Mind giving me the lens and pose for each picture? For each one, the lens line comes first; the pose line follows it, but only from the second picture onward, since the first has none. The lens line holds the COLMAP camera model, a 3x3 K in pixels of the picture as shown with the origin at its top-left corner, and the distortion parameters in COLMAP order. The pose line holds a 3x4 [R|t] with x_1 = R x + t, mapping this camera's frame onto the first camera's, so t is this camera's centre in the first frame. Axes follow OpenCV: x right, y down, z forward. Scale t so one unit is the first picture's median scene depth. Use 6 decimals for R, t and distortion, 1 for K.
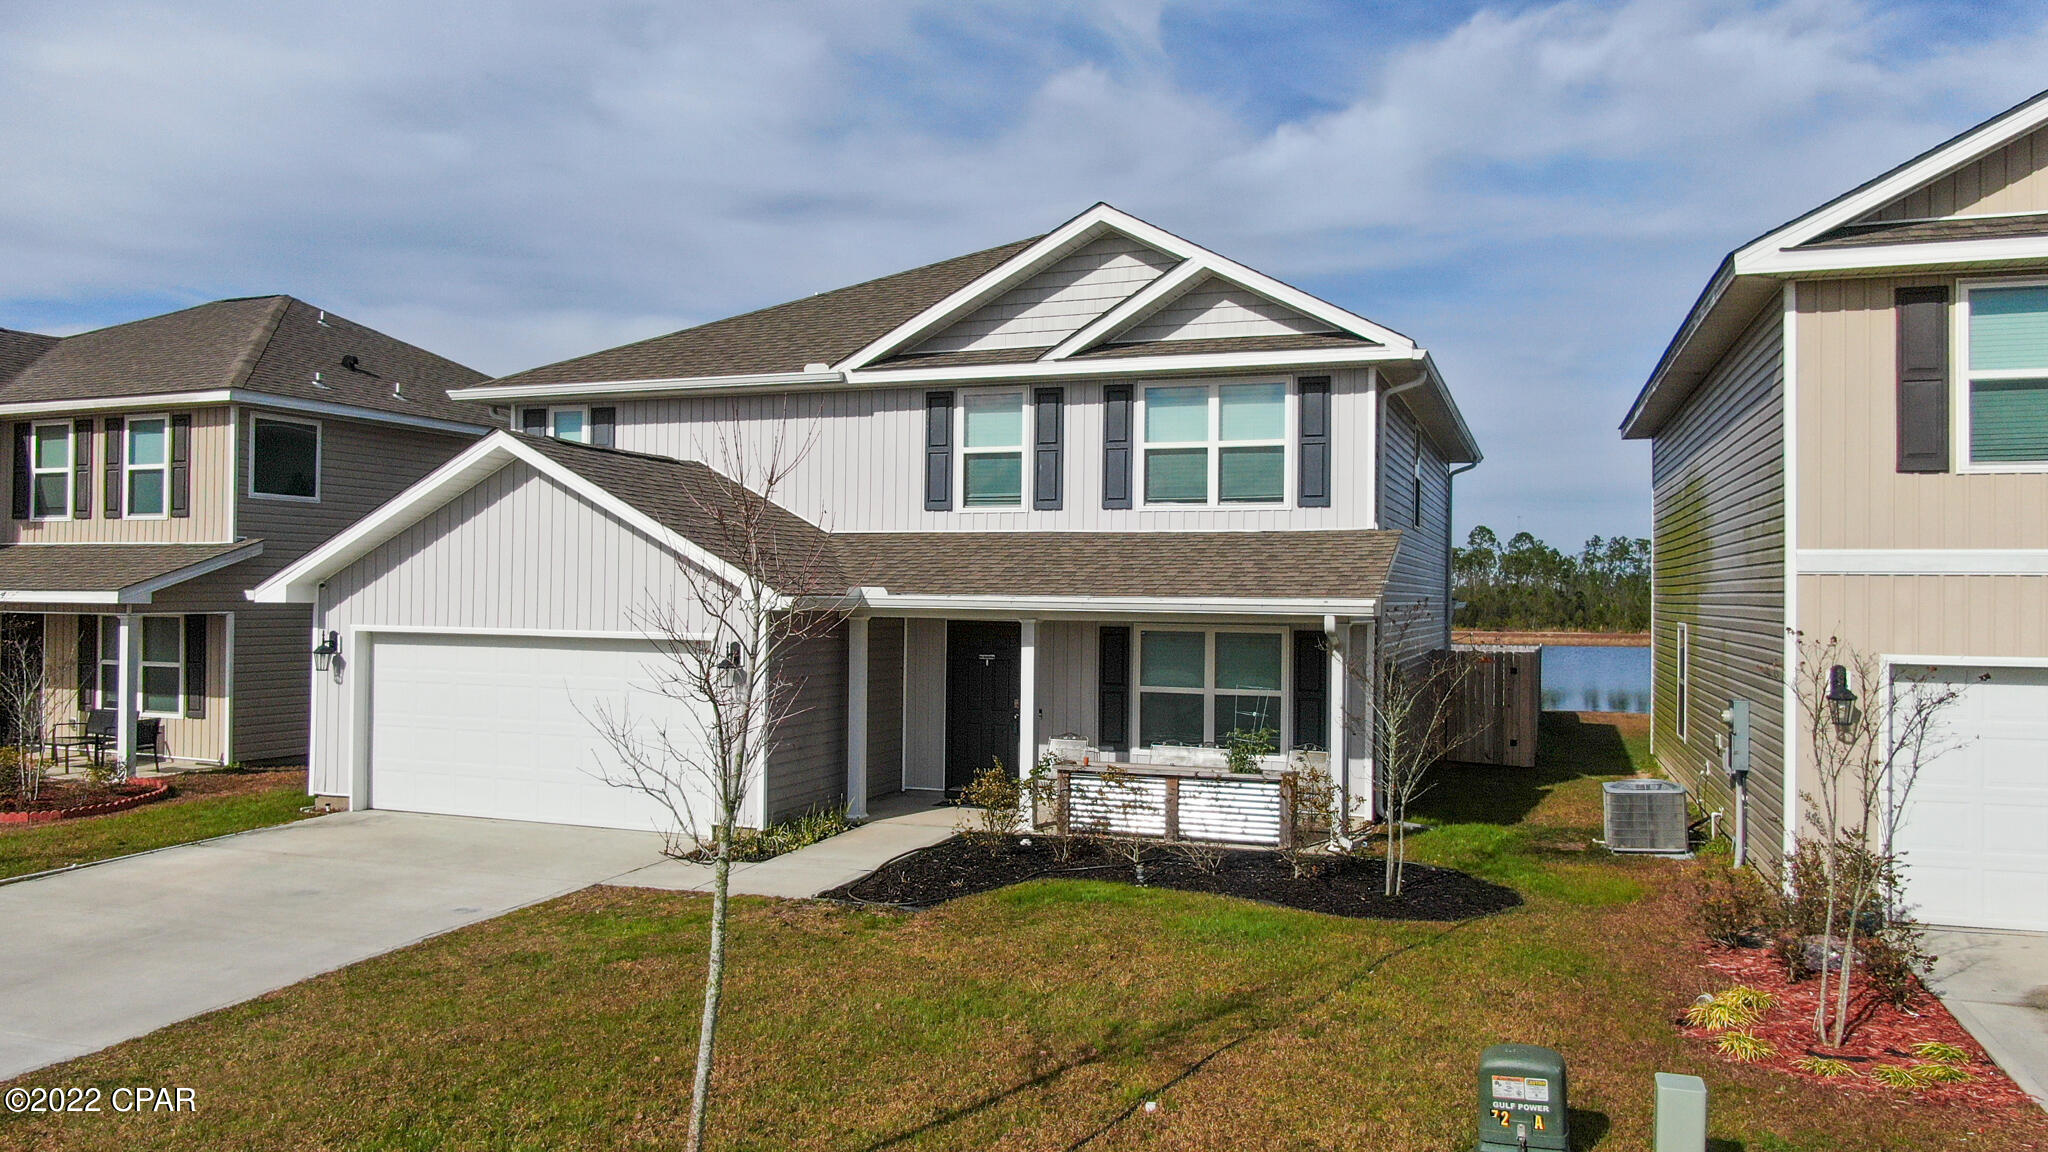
lens RADIAL K [[1324.5, 0, 1032.0], [0, 1324.5, 577.8], [0, 0, 1]] dist [-0.009361, 0.008217]
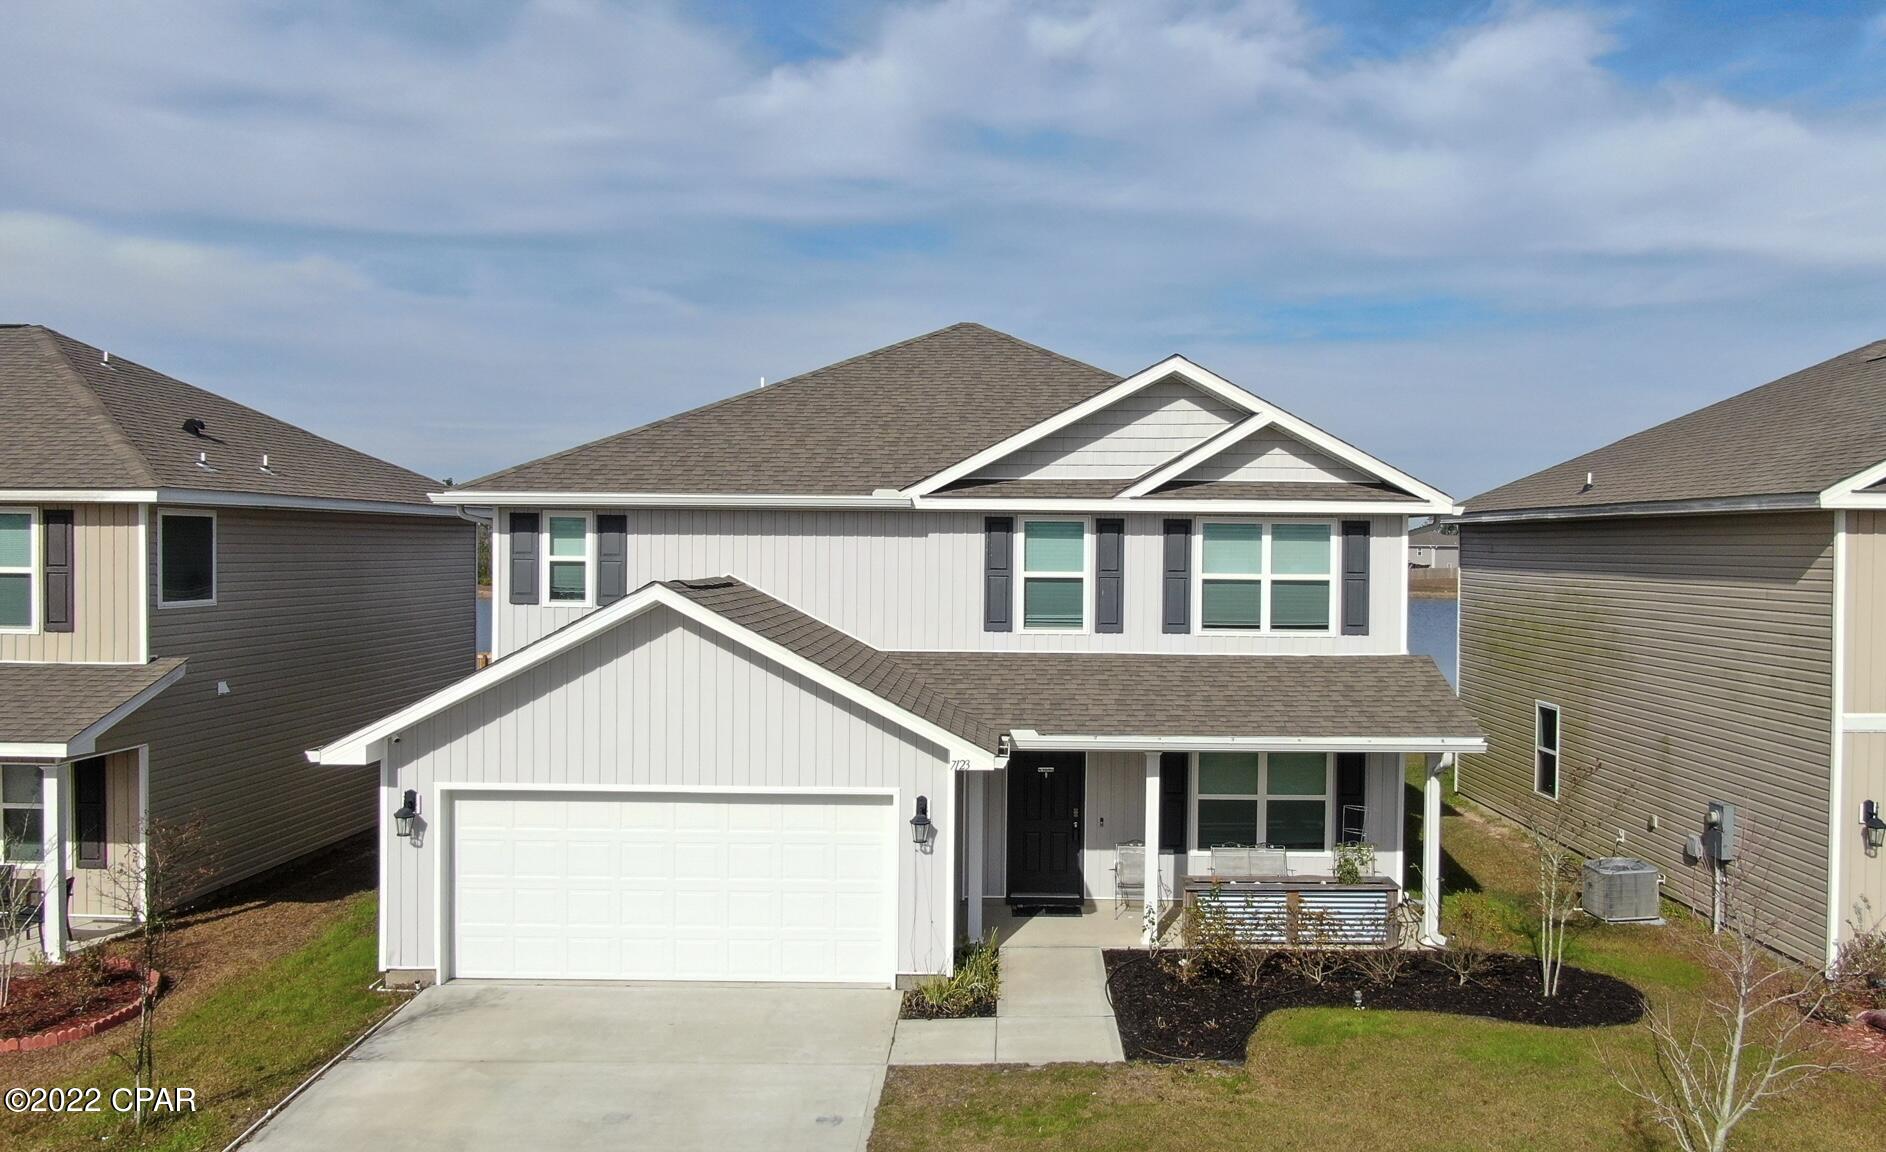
lens RADIAL K [[1339.7, 0, 944.5], [0, 1339.7, 571.4], [0, 0, 1]] dist [0.001706, -0.010864]
pose [[0.949749, -0.011448, 0.312803, -0.457884], [0.000017, 0.999333, 0.036524, -0.141836], [-0.313012, -0.034683, 0.949116, 0.013304]]
